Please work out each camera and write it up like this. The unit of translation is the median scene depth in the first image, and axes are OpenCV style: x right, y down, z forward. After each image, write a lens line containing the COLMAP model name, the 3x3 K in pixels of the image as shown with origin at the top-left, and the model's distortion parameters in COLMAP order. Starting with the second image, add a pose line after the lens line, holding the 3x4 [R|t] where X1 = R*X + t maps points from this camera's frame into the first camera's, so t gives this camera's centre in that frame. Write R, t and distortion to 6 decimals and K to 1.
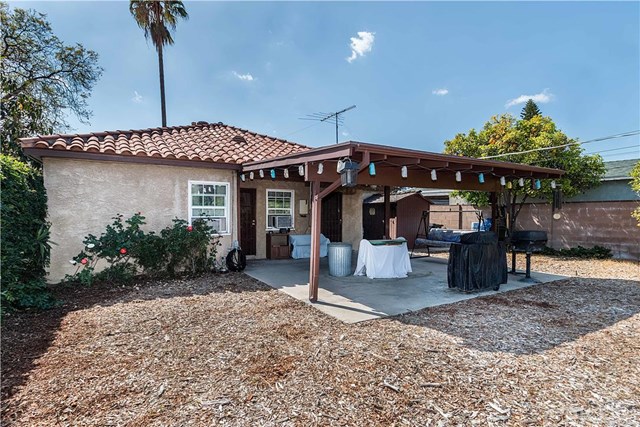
lens RADIAL K [[324.2, 0, 320.0], [0, 324.2, 213.5], [0, 0, 1]] dist [-0.002076, -0.000334]
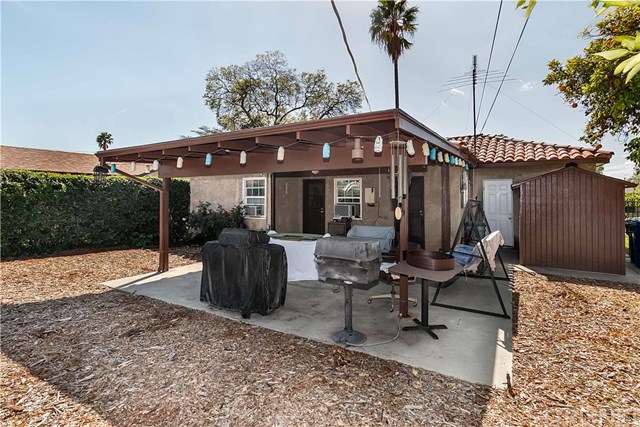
lens RADIAL K [[305.4, 0, 319.8], [0, 305.4, 199.1], [0, 0, 1]] dist [-0.000120, -0.000018]
pose [[0.468940, -0.000797, -0.883230, 0.897760], [-0.008317, 0.999951, -0.005317, -0.005504], [0.883191, 0.009839, 0.468910, 0.638600]]
